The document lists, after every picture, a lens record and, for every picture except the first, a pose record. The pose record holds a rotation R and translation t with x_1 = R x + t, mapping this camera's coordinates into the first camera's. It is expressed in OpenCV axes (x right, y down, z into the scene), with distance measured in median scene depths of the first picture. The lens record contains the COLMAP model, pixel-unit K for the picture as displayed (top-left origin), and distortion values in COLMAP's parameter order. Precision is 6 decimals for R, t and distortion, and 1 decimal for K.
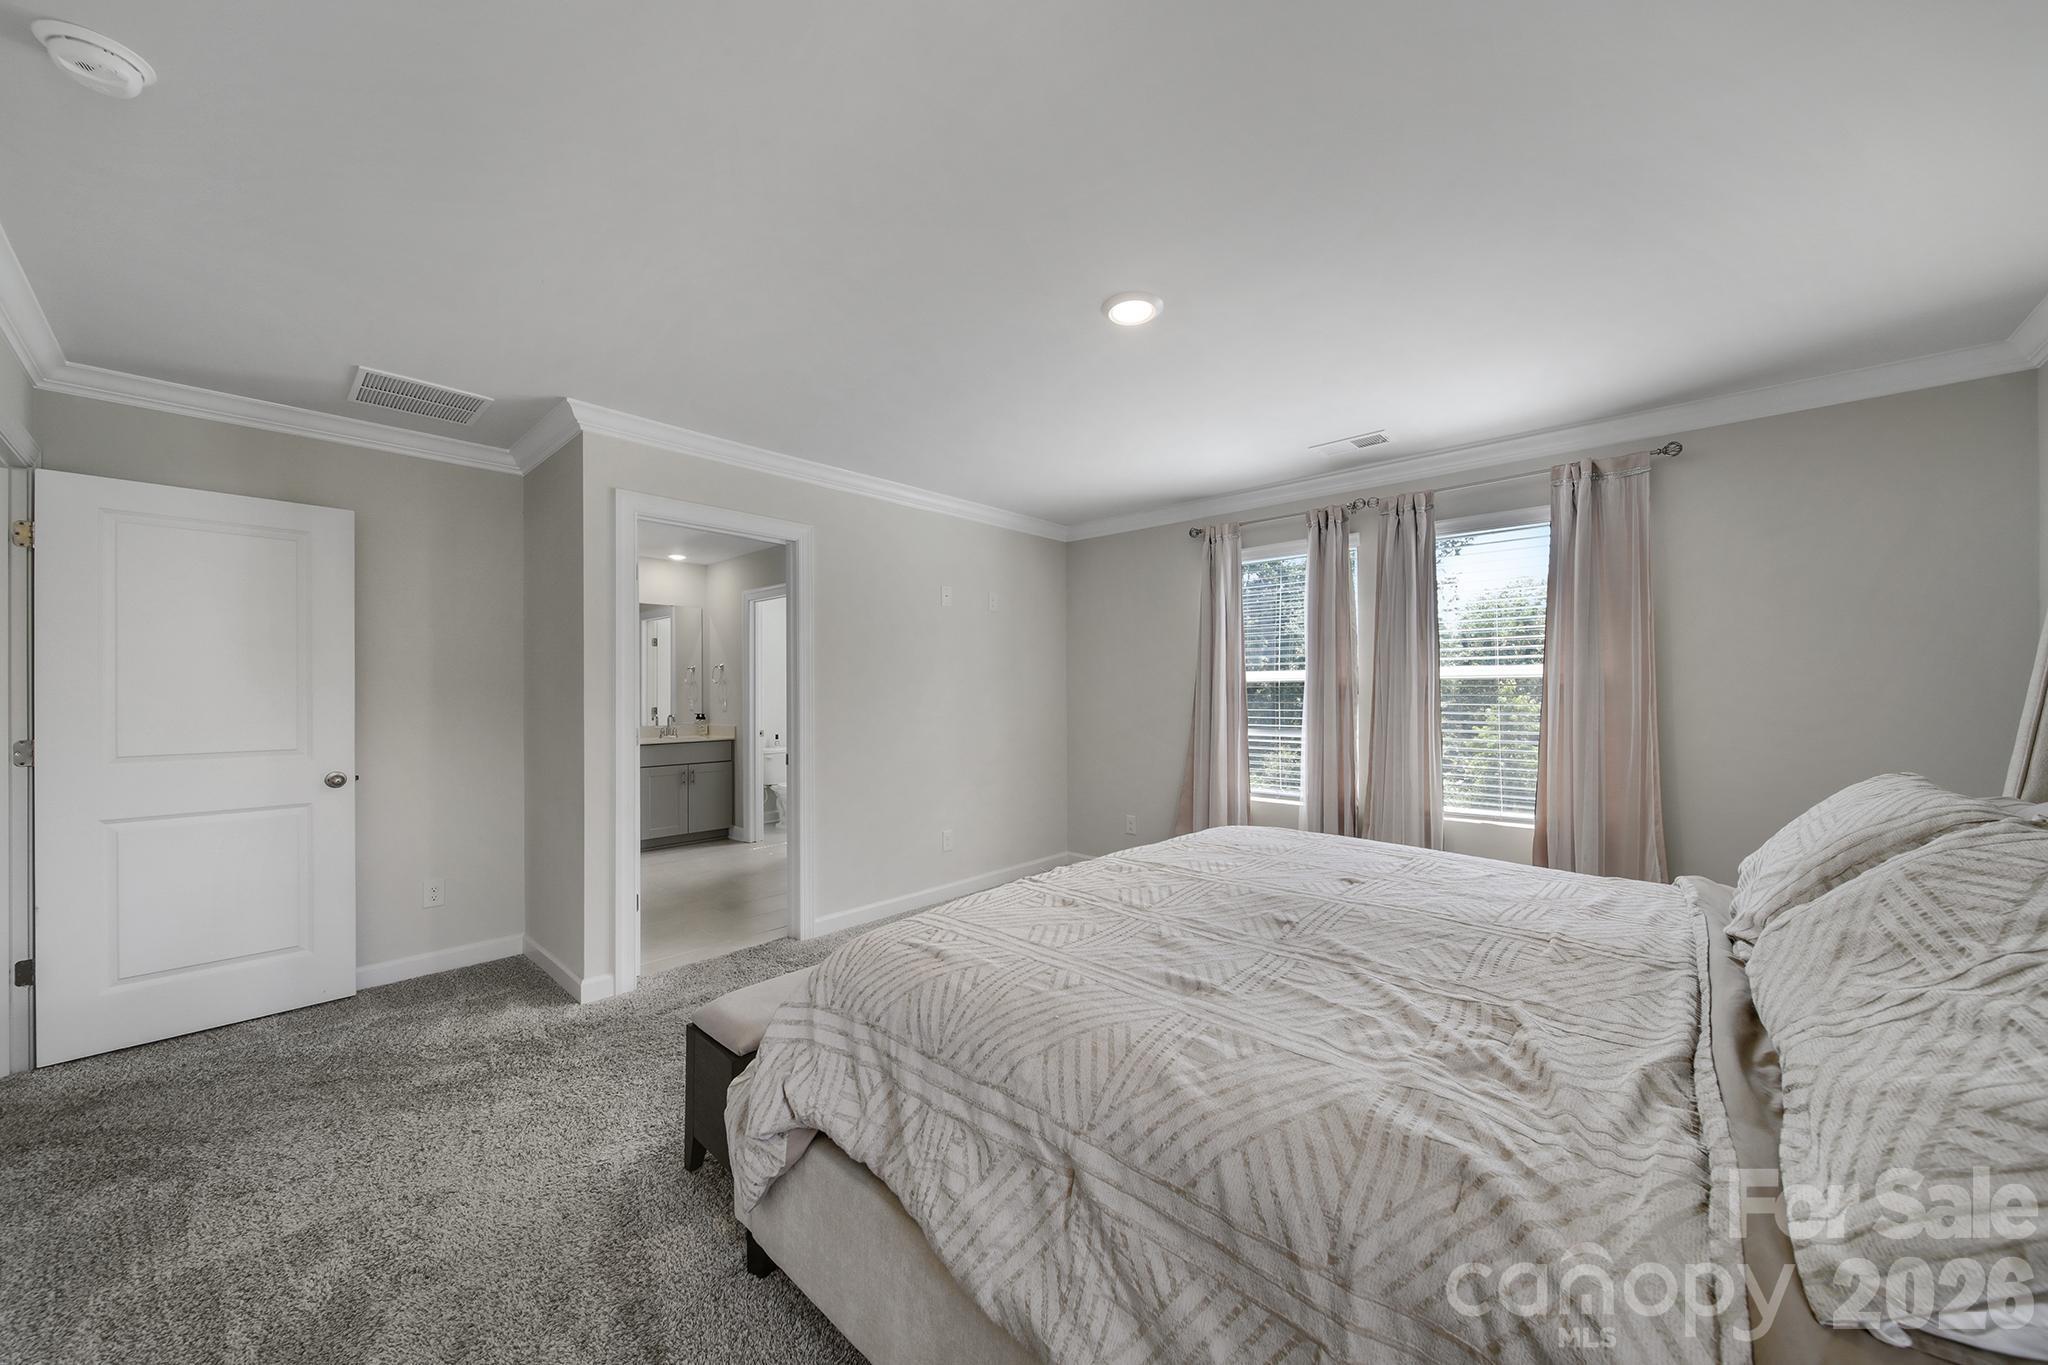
lens RADIAL K [[721.2, 0, 1025.6], [0, 721.2, 692.5], [0, 0, 1]] dist [-0.001703, -0.000013]
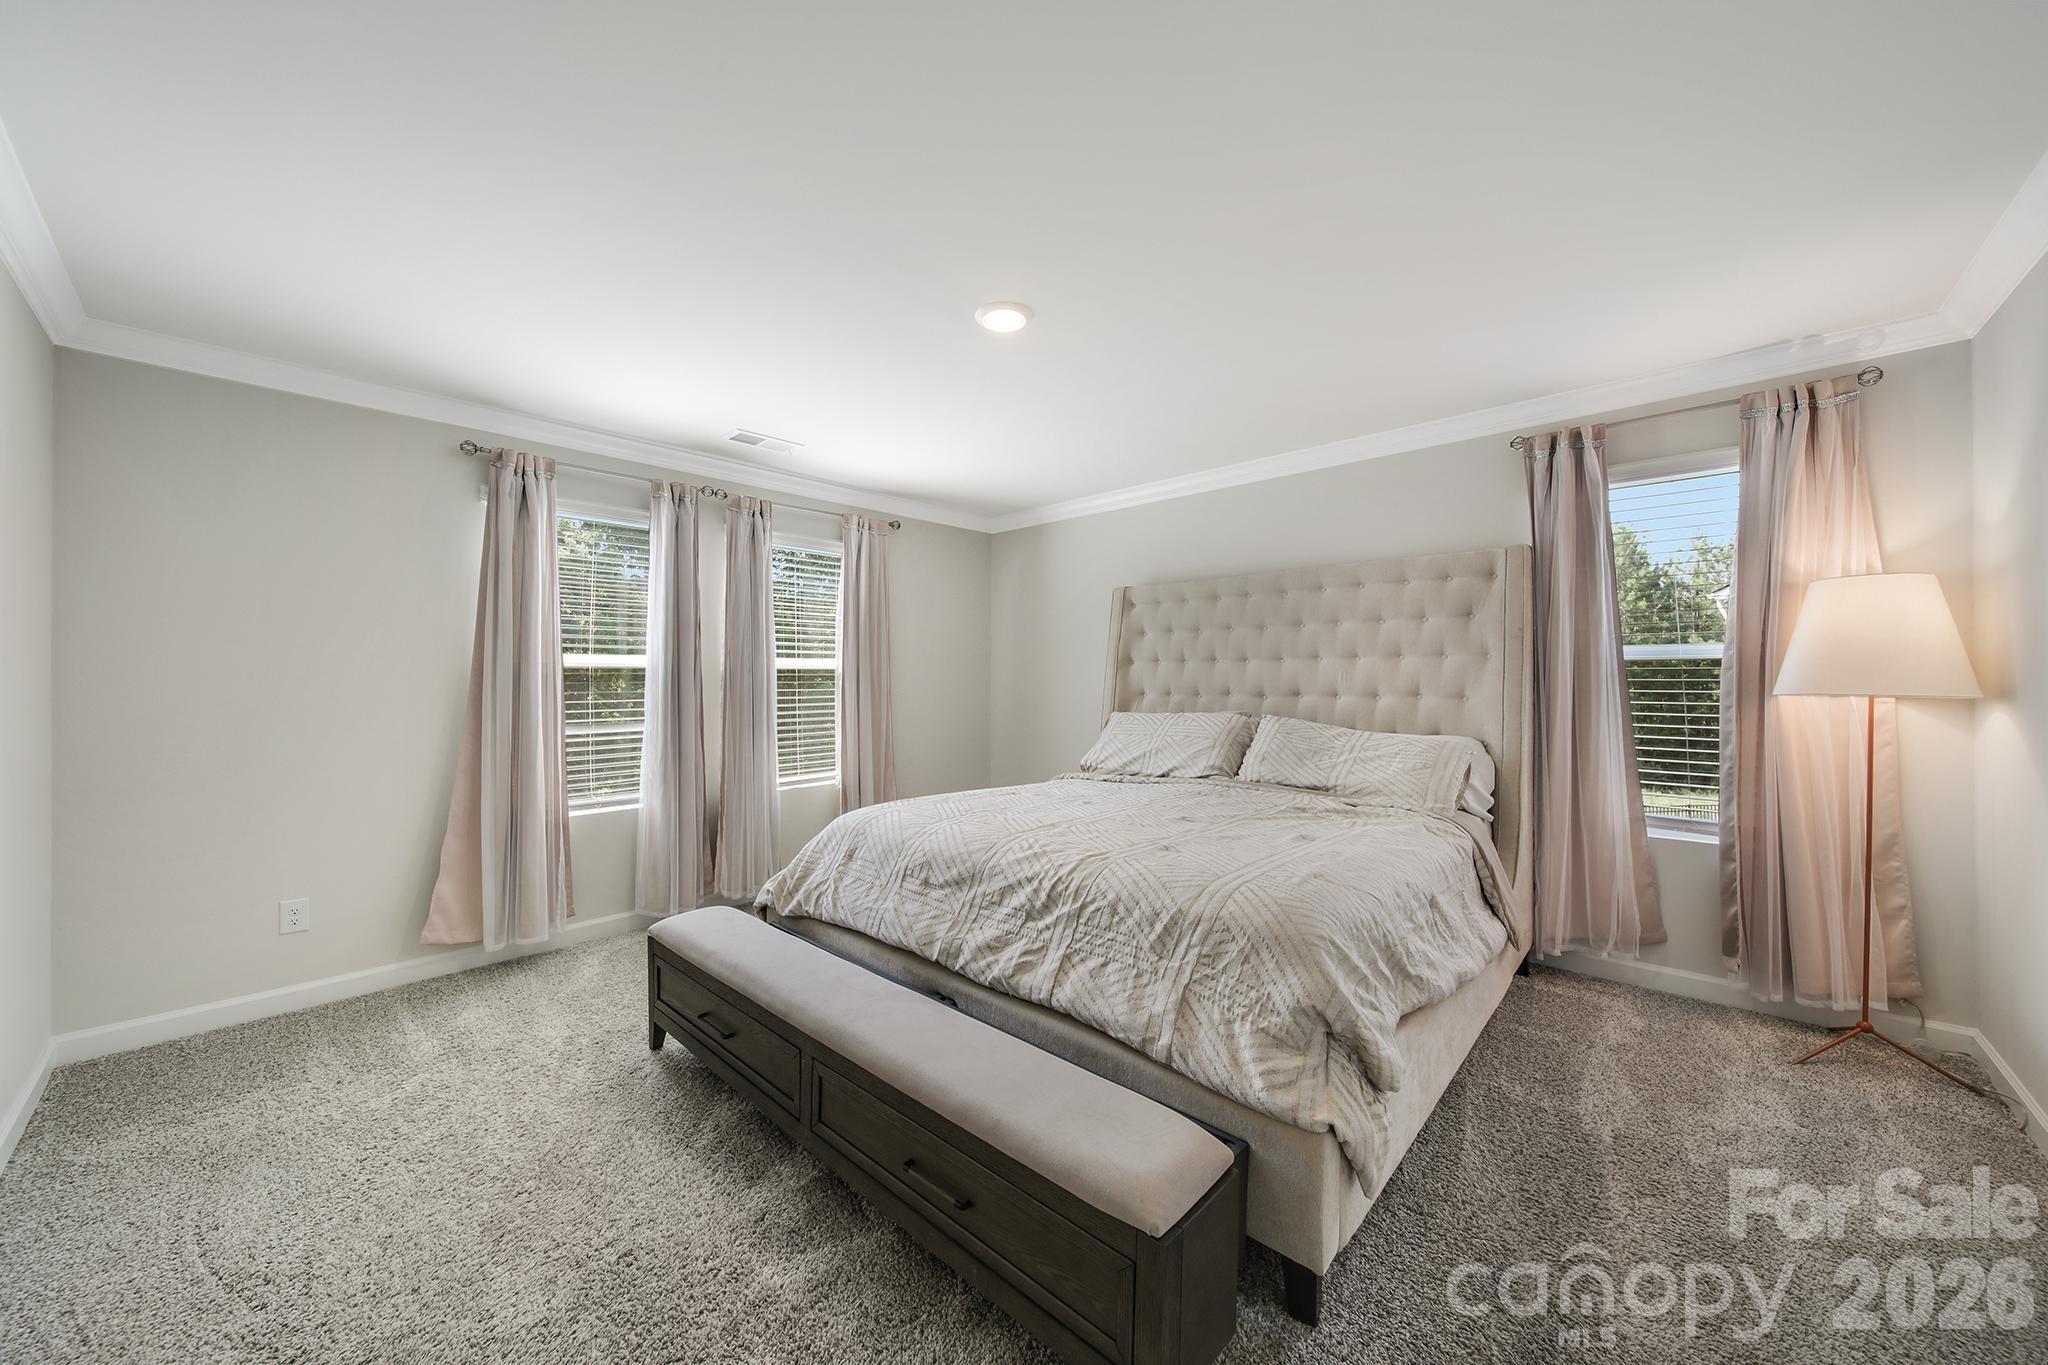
lens RADIAL K [[721.2, 0, 1025.0], [0, 721.2, 681.6], [0, 0, 1]] dist [-0.001703, -0.000013]
pose [[0.026238, -0.002054, 0.999654, -0.547373], [0.002178, 0.999996, 0.001997, 0.001184], [-0.999653, 0.002125, 0.026243, 0.561408]]
